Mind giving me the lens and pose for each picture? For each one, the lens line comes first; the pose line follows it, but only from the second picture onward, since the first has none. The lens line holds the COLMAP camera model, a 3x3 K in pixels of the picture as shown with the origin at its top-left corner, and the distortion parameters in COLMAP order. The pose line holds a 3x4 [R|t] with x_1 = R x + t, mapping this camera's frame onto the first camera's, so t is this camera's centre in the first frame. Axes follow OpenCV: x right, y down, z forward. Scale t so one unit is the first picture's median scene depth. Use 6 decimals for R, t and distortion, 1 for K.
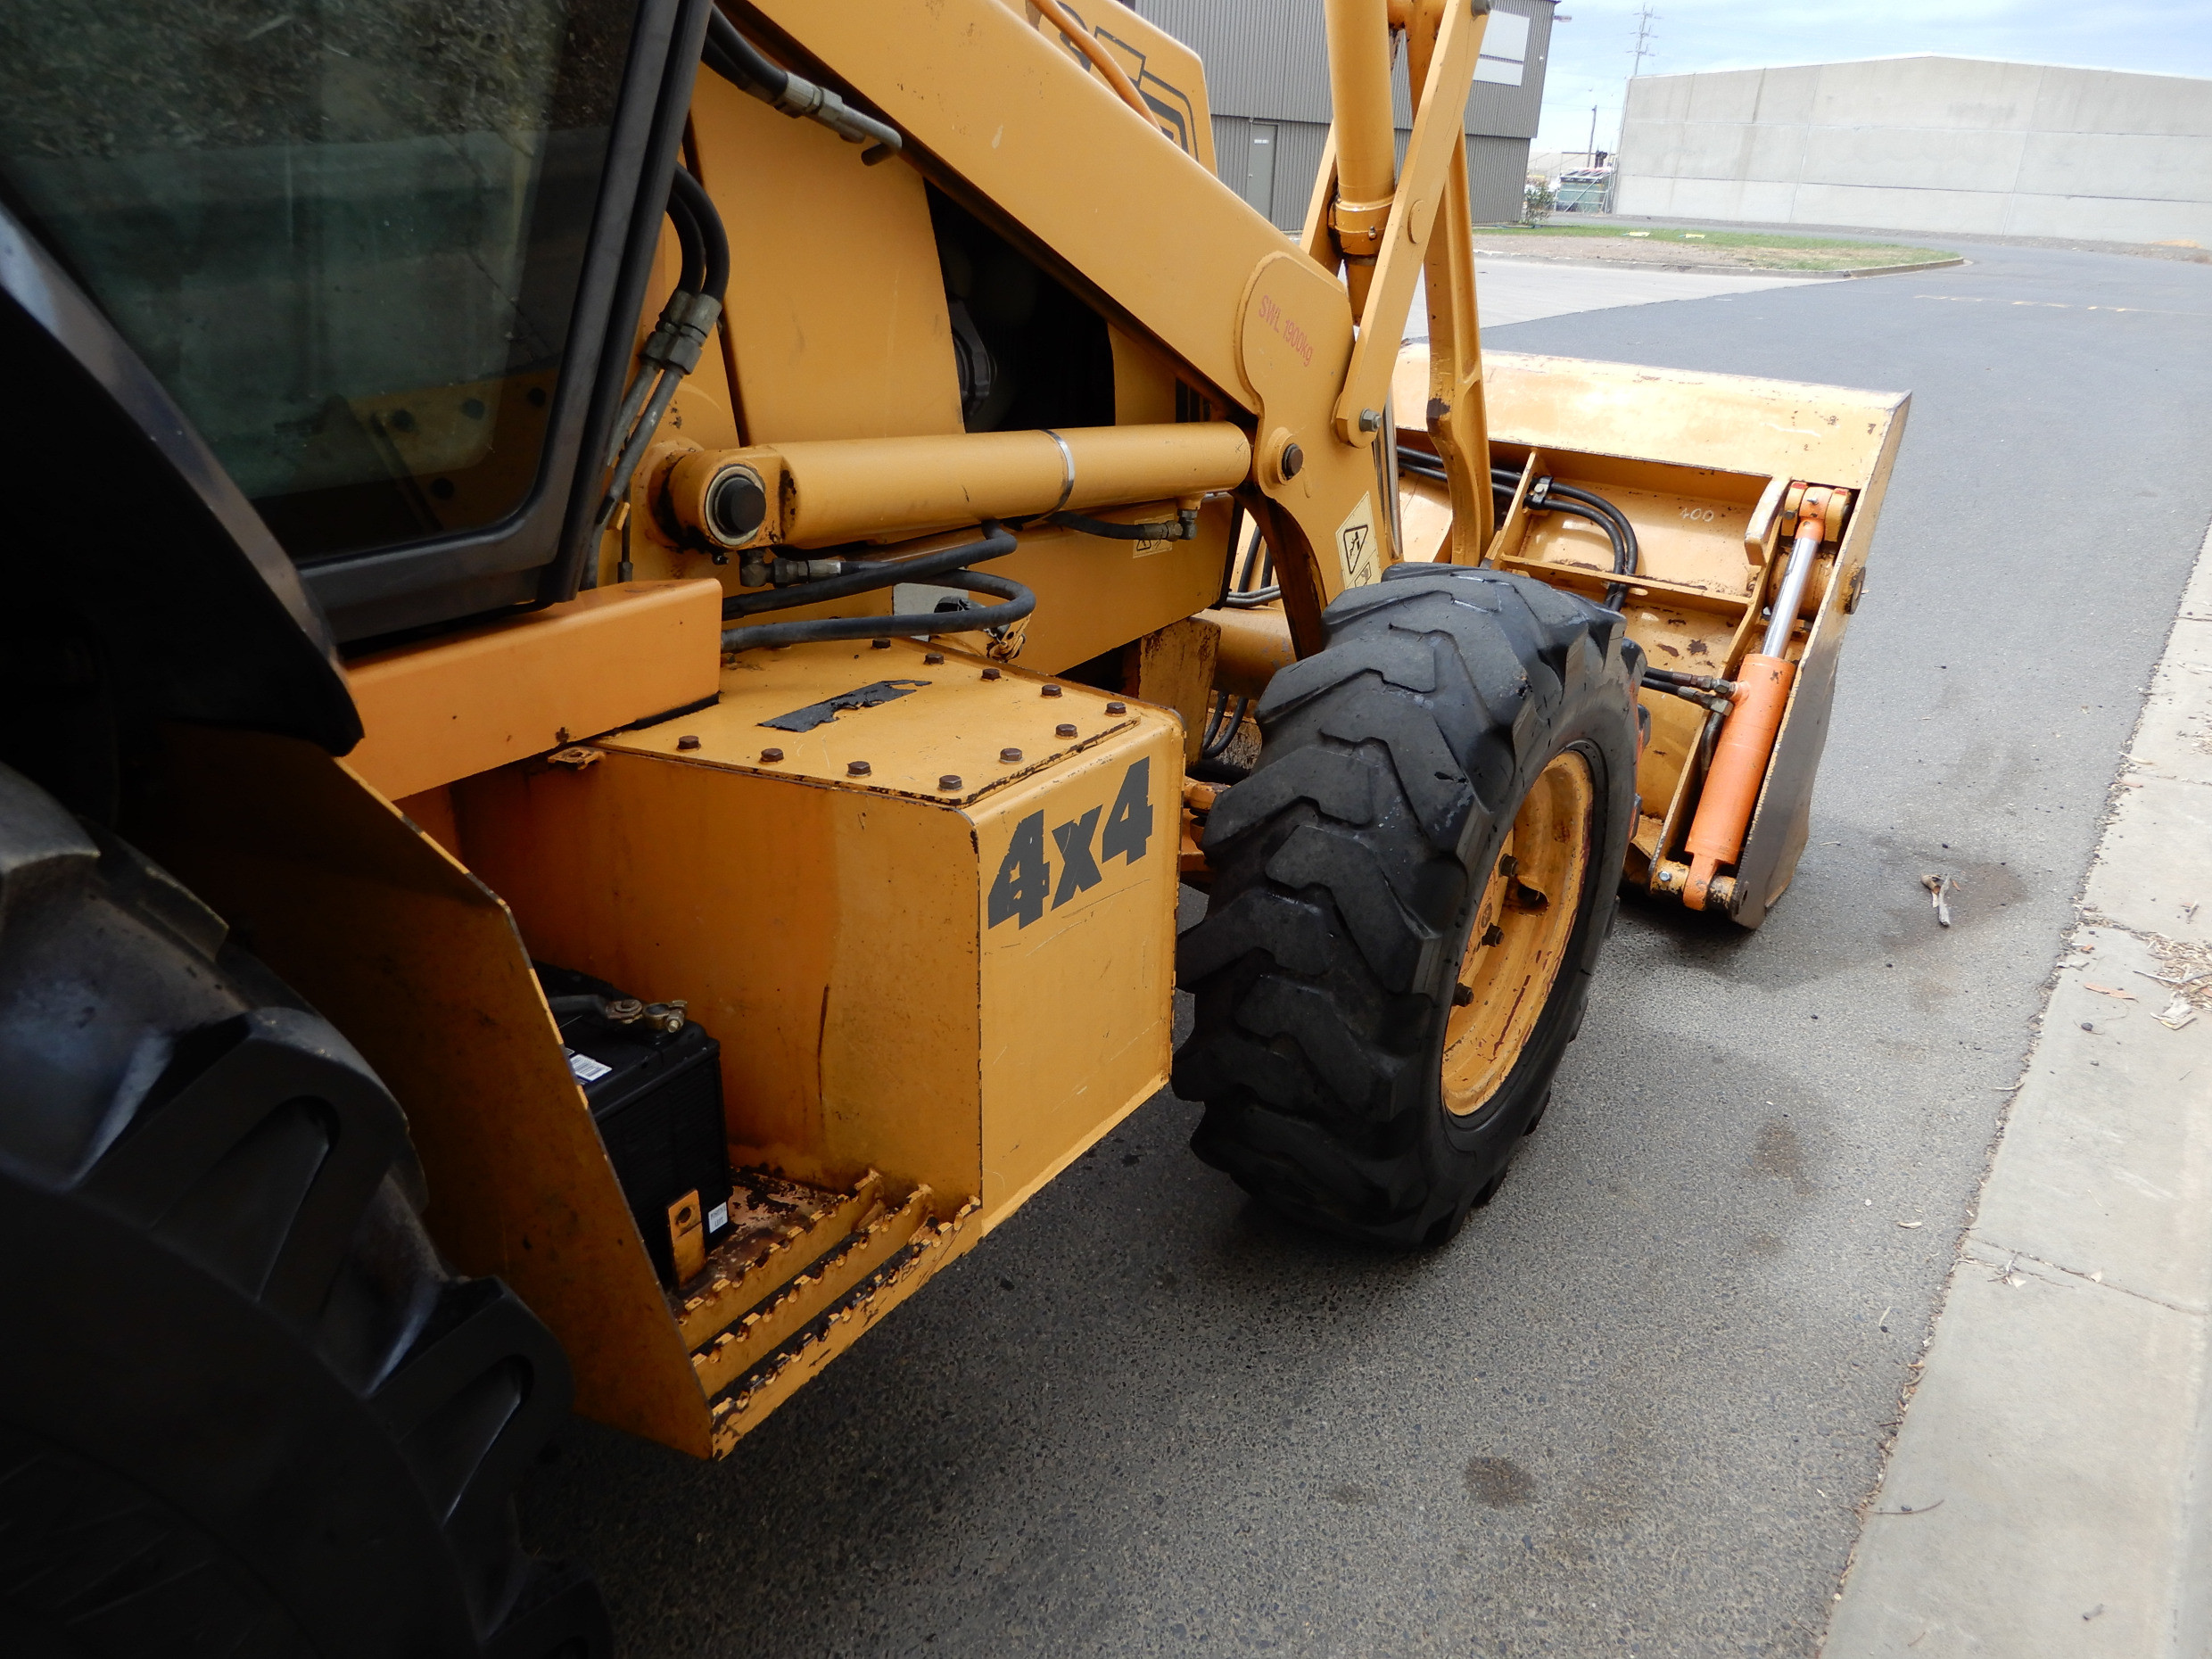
lens RADIAL K [[1585.4, 0, 1128.5], [0, 1585.4, 841.7], [0, 0, 1]] dist [0.005569, -0.003045]
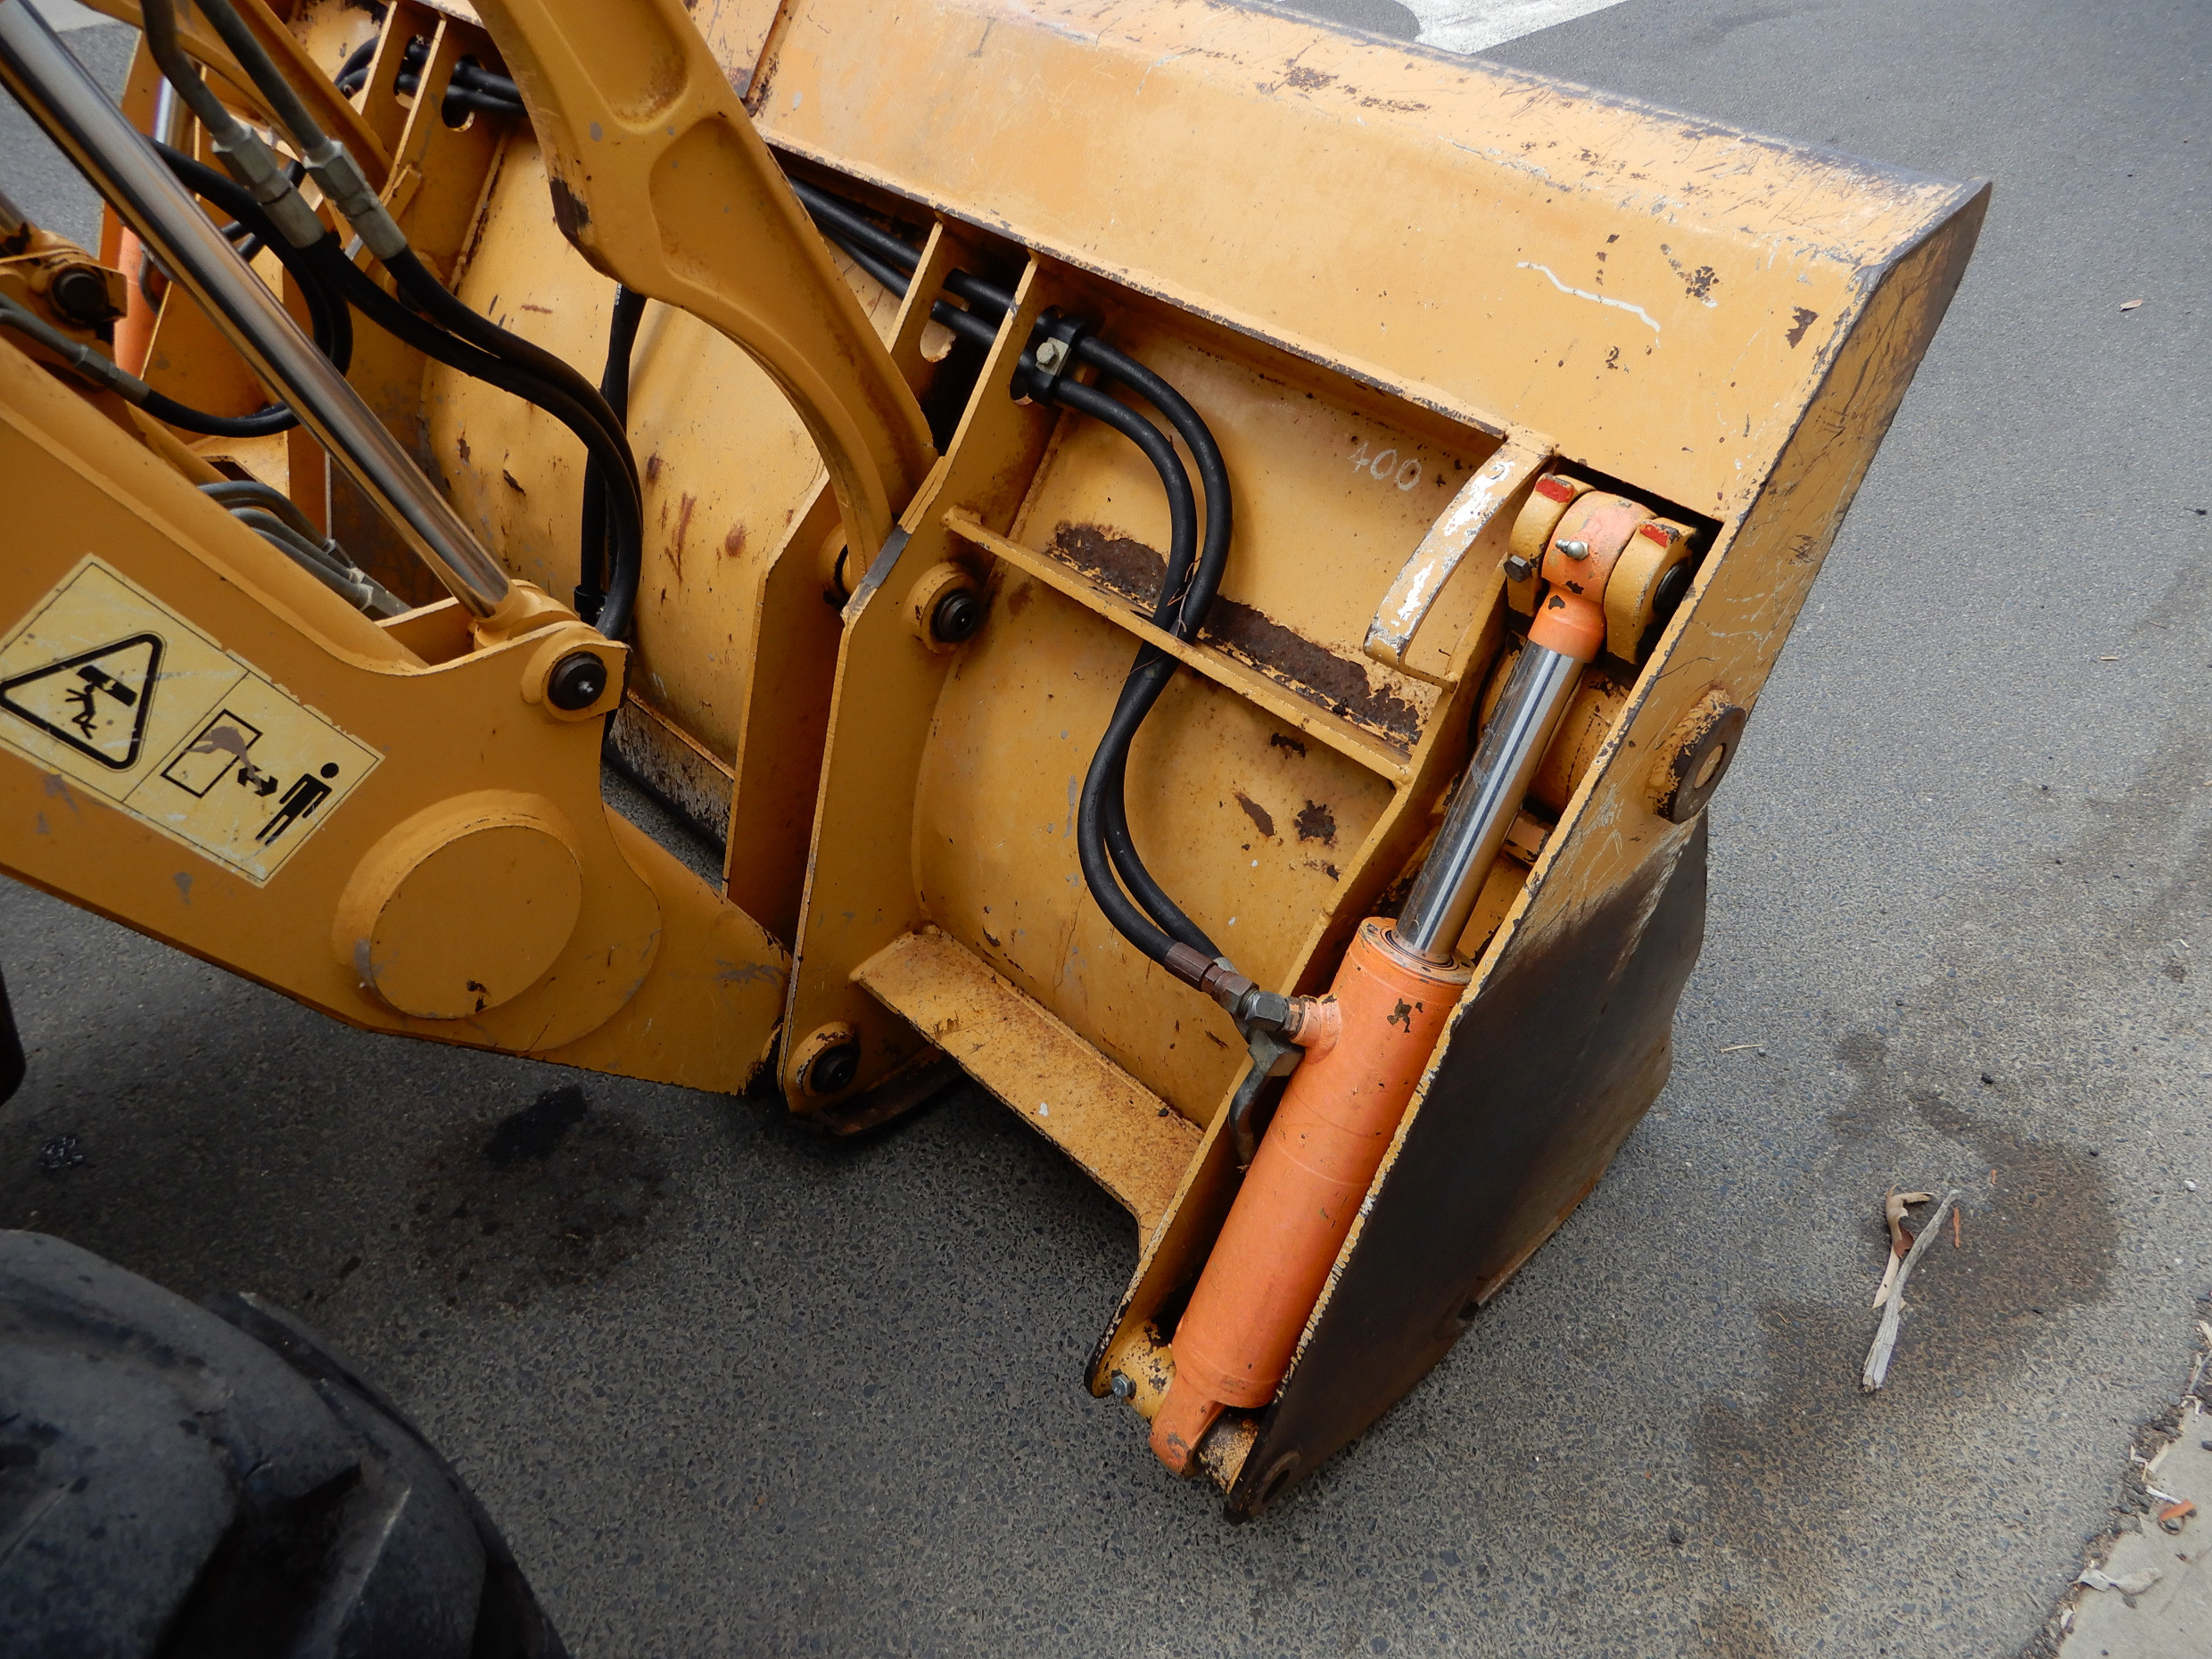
lens RADIAL K [[1585.4, 0, 1117.3], [0, 1585.4, 848.3], [0, 0, 1]] dist [0.005569, -0.003045]
pose [[0.985016, 0.095704, -0.143473, 0.488210], [-0.047293, 0.949904, 0.308943, -0.319499], [0.165852, -0.297528, 0.940197, 0.802631]]
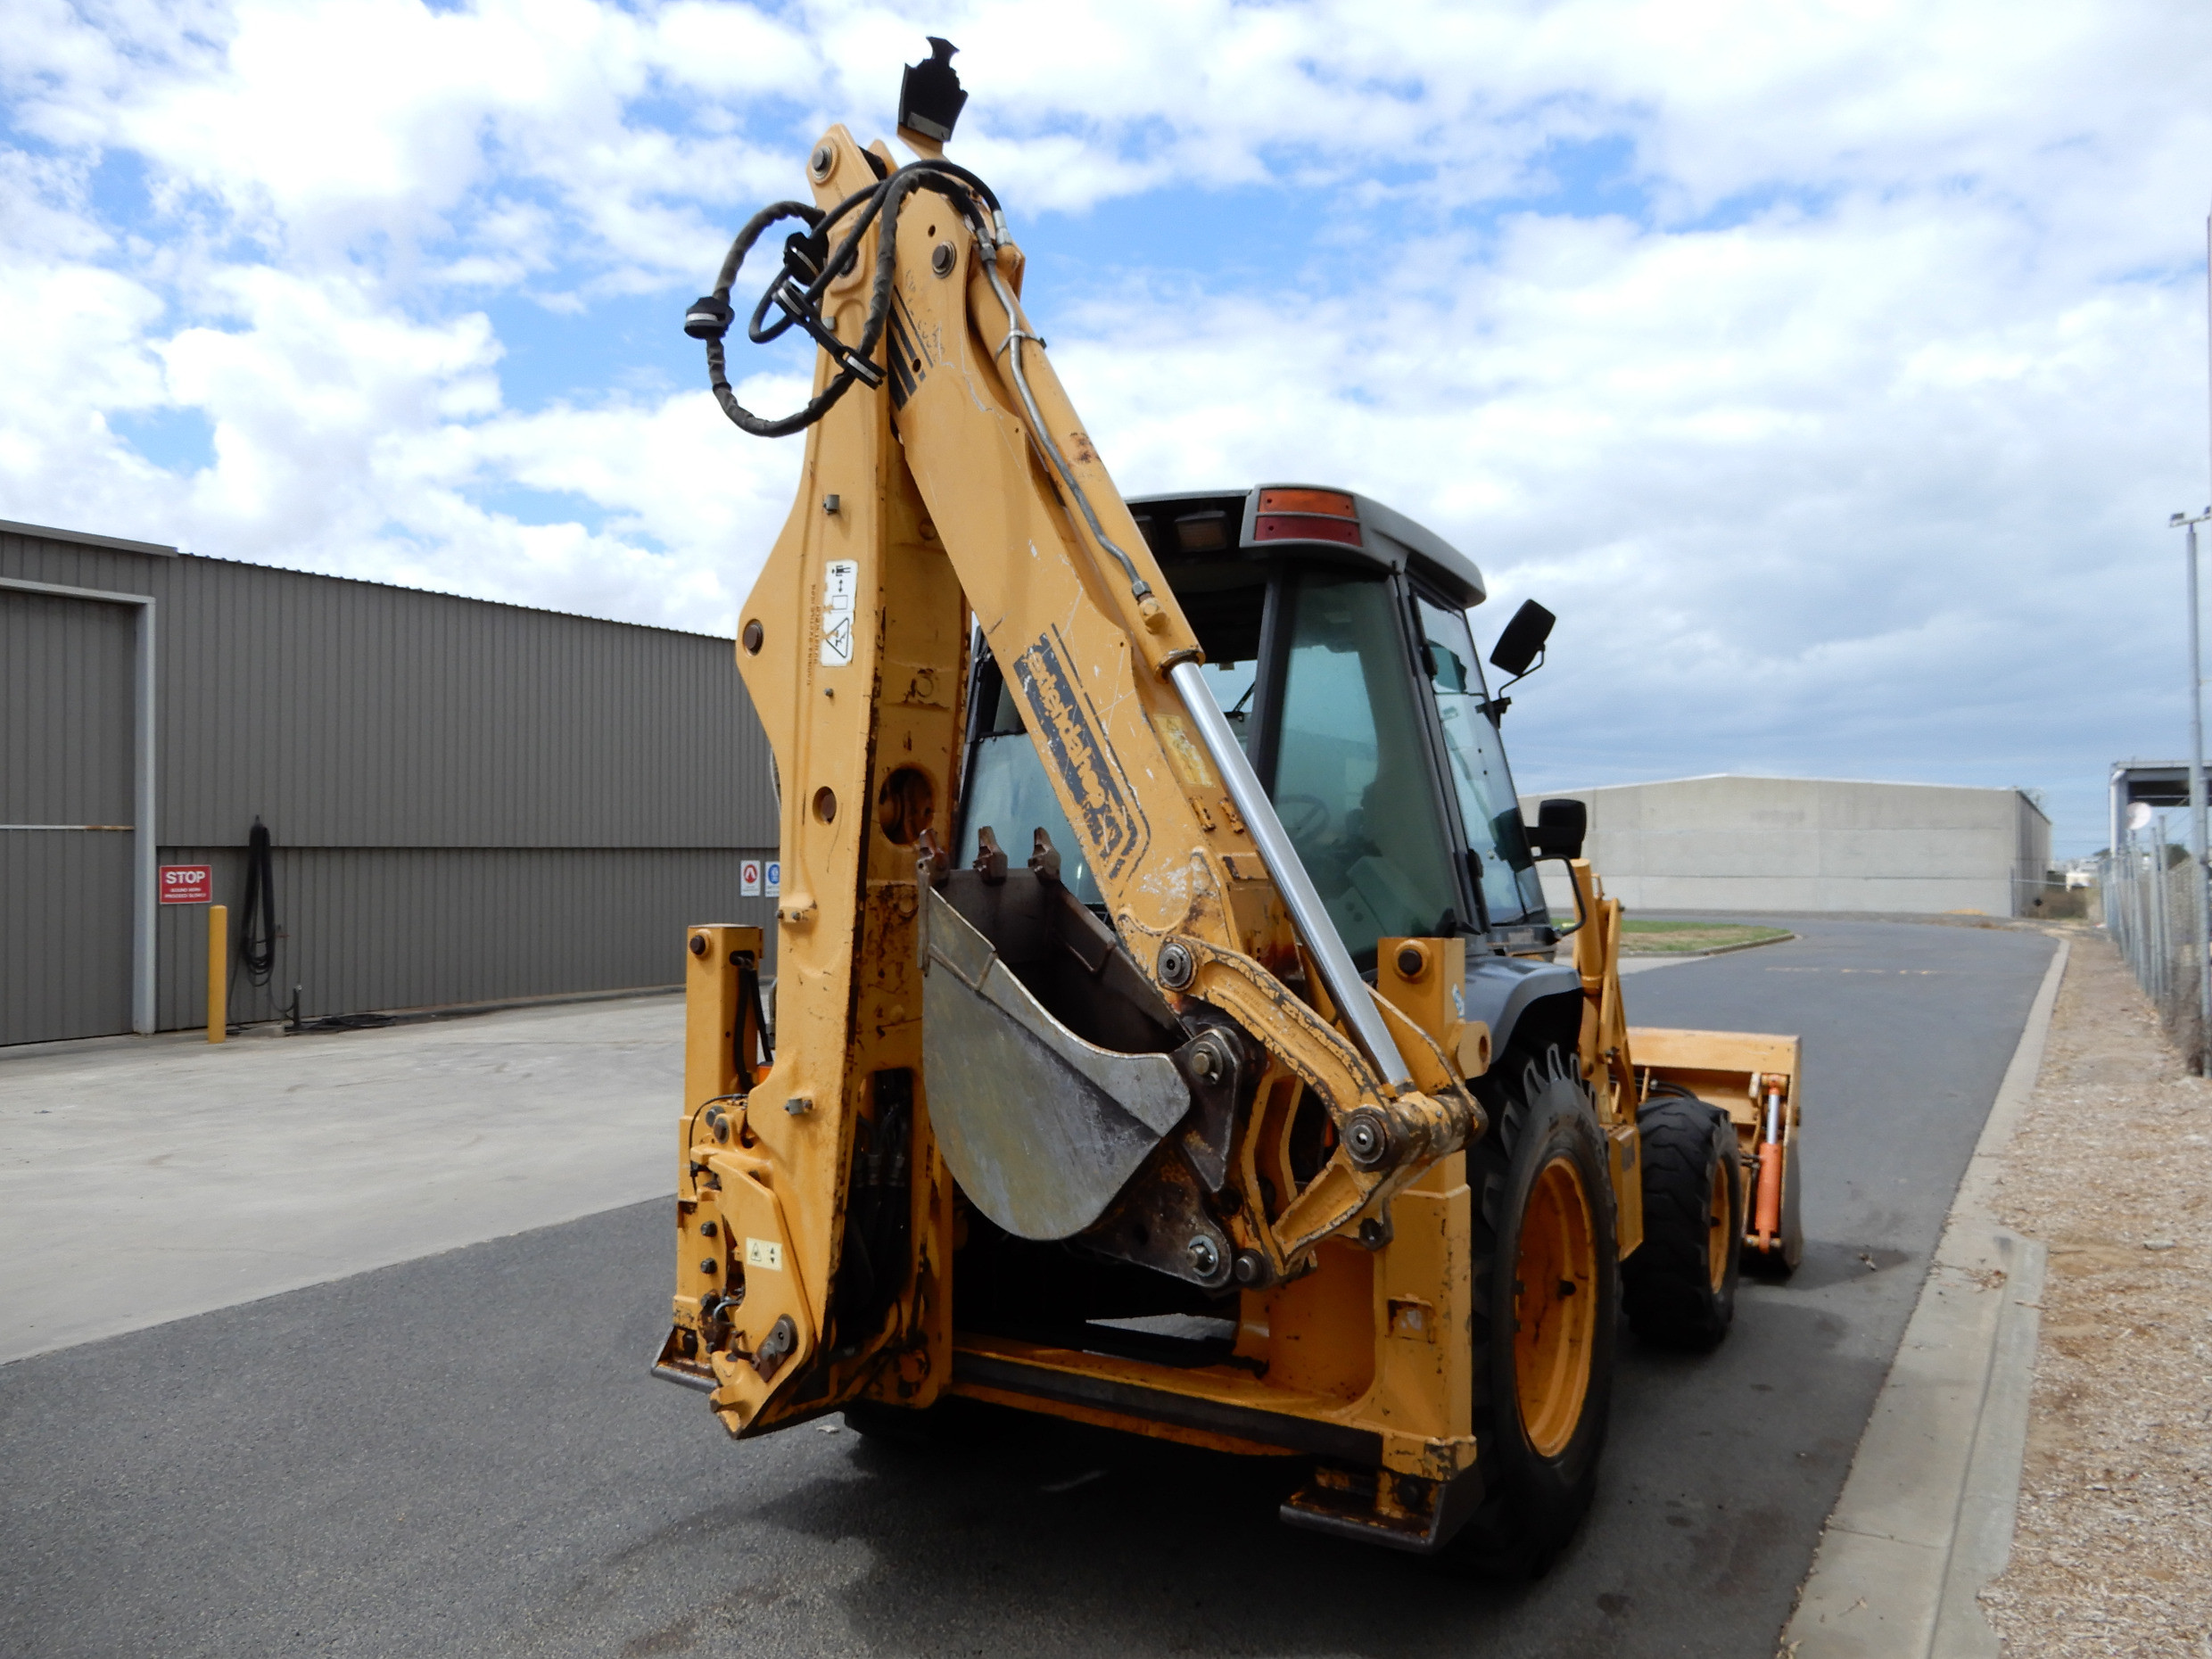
lens RADIAL K [[1585.4, 0, 1121.6], [0, 1585.4, 807.6], [0, 0, 1]] dist [0.005569, -0.003045]
pose [[0.997442, -0.033844, 0.062954, -0.890873], [0.057618, 0.901934, -0.428014, 0.496282], [-0.042295, 0.430546, 0.901577, -1.684716]]
